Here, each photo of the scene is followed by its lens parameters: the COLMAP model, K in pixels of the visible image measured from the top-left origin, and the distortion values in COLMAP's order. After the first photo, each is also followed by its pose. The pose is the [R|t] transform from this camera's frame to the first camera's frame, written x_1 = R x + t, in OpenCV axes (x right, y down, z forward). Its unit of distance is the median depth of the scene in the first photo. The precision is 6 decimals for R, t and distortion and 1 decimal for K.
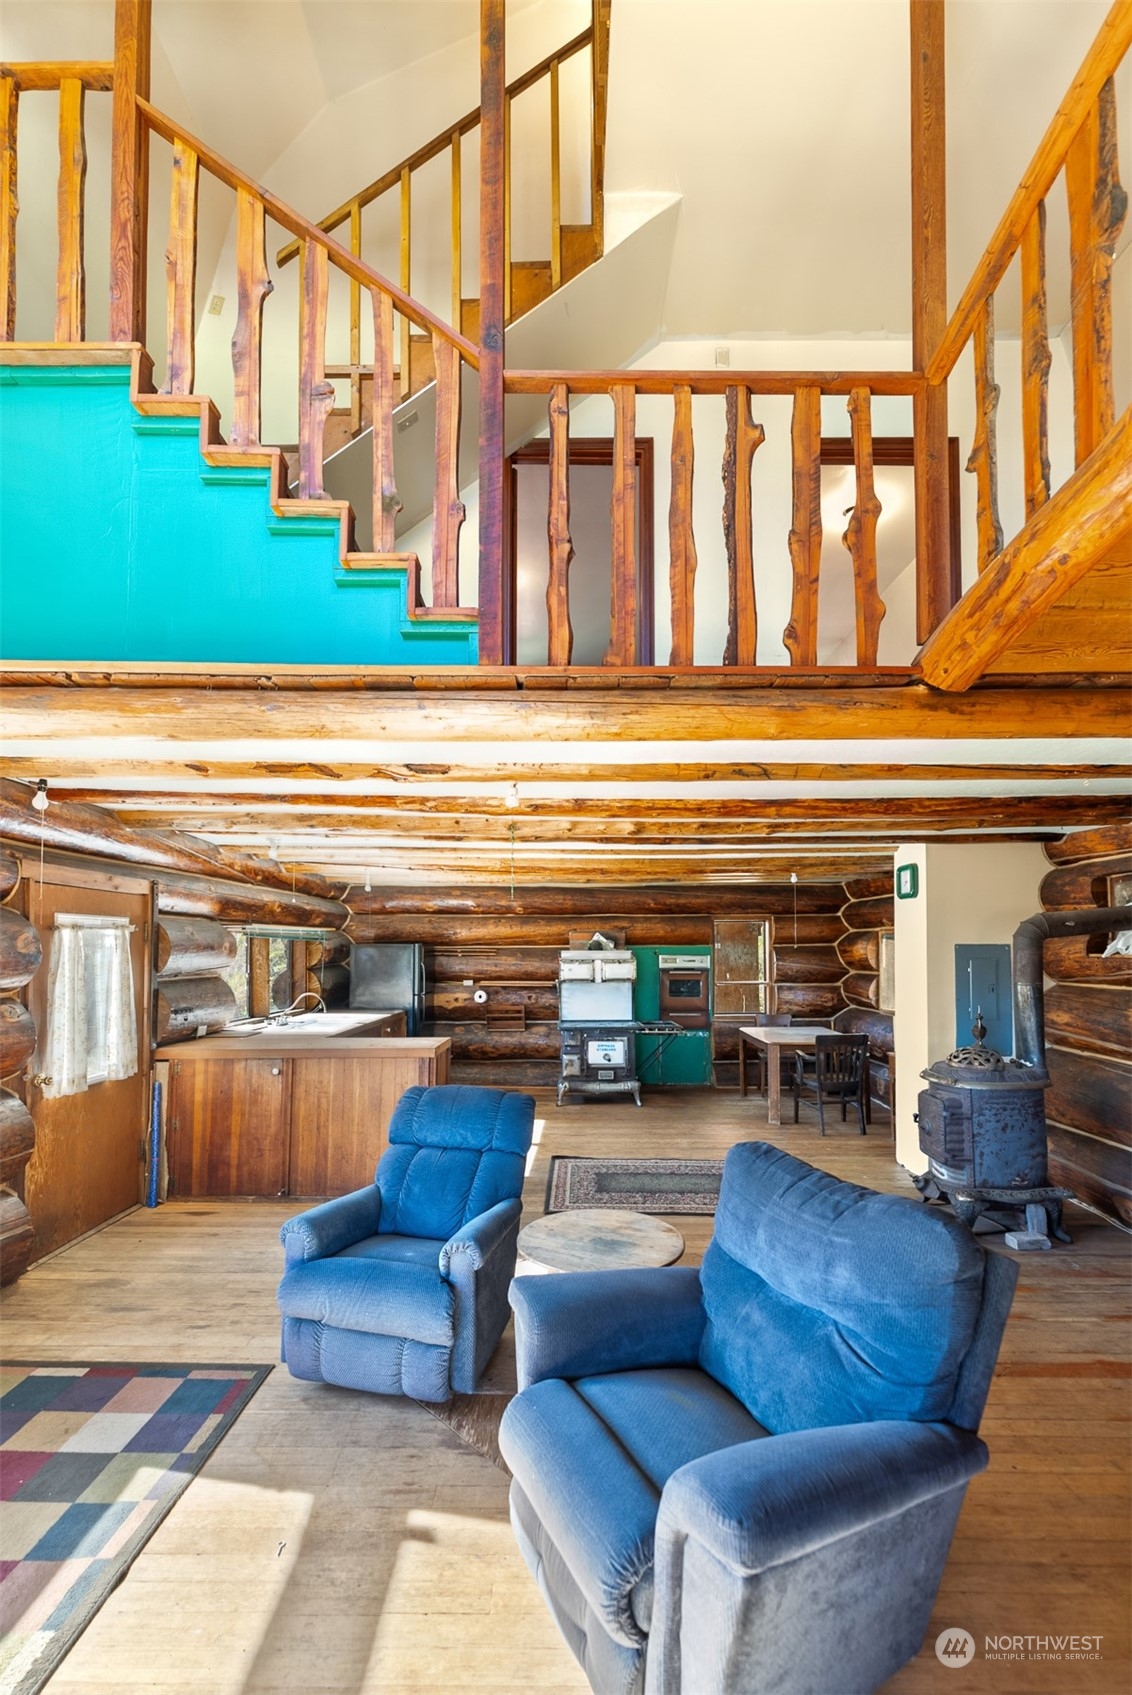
lens RADIAL K [[713.3, 0, 569.2], [0, 713.3, 924.1], [0, 0, 1]] dist [0.001884, -0.000417]
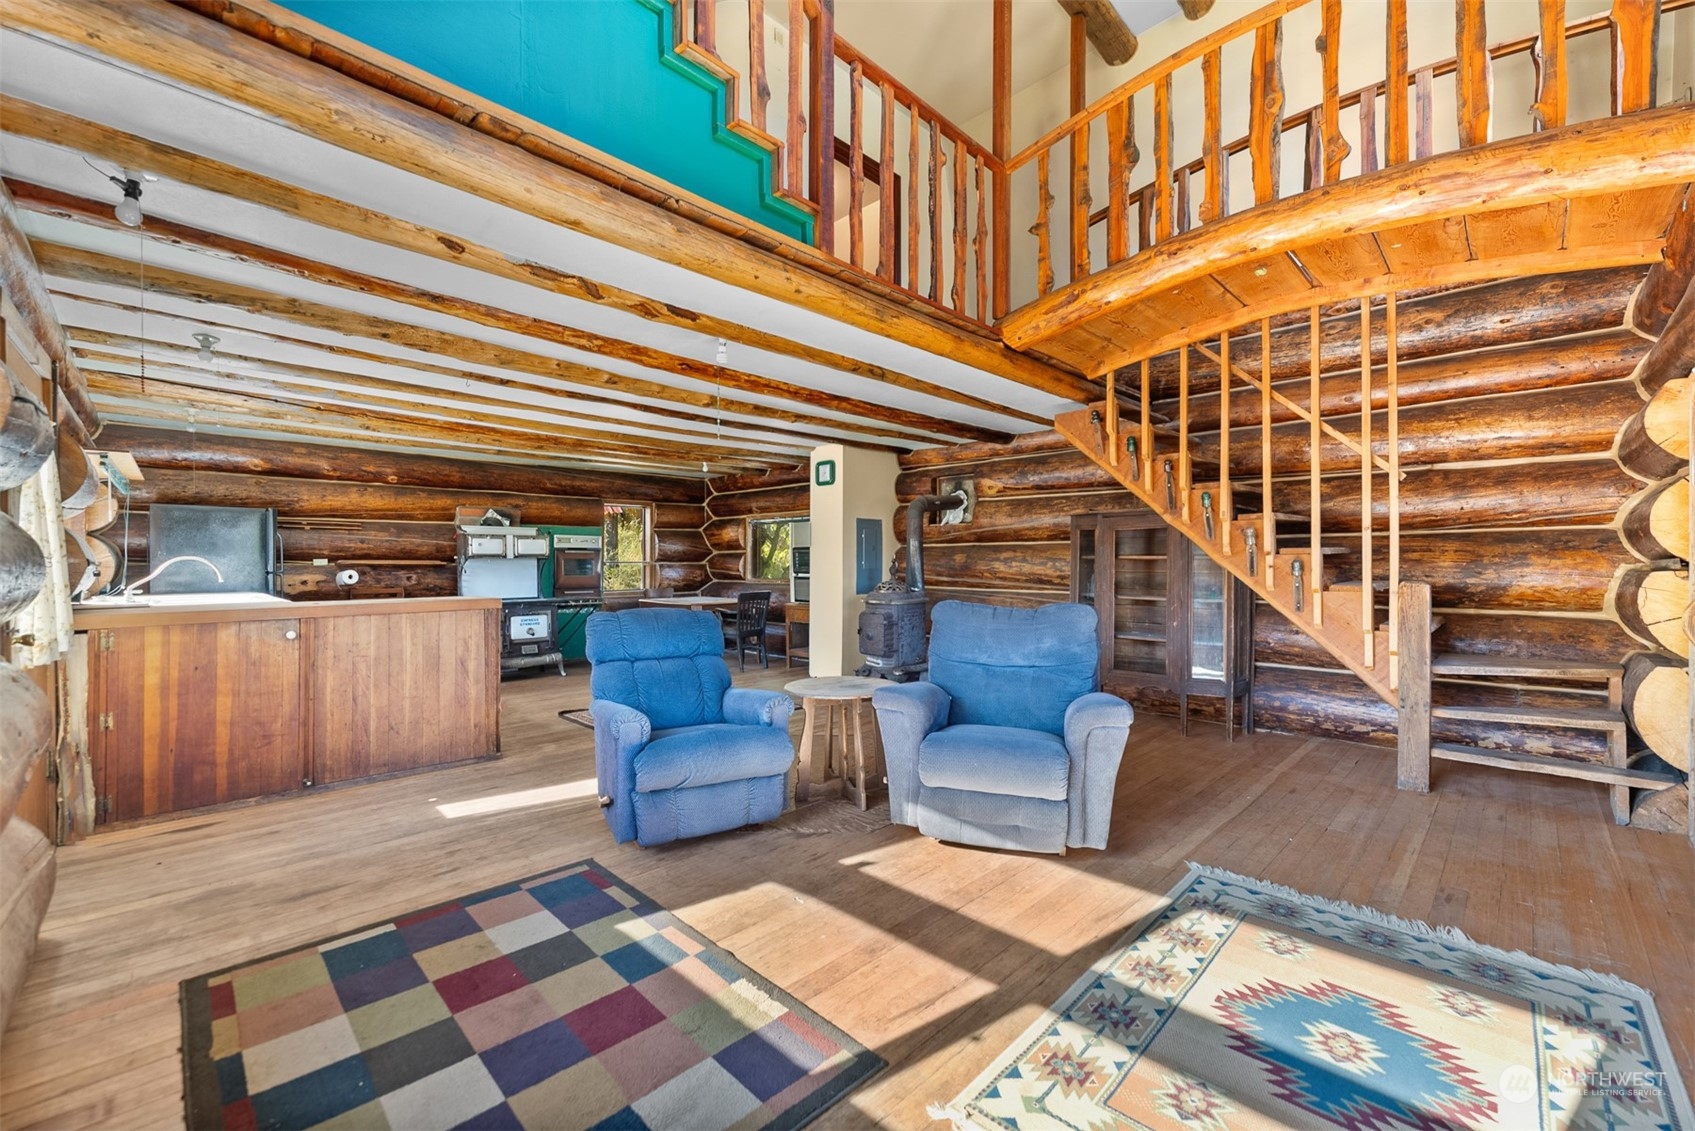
lens RADIAL K [[682.5, 0, 847.7], [0, 682.5, 562.2], [0, 0, 1]] dist [-0.000249, -0.000173]
pose [[0.705077, -0.002486, 0.709126, -0.458978], [-0.022328, 0.999420, 0.025703, 0.082558], [-0.708779, -0.033956, 0.704613, 0.027260]]
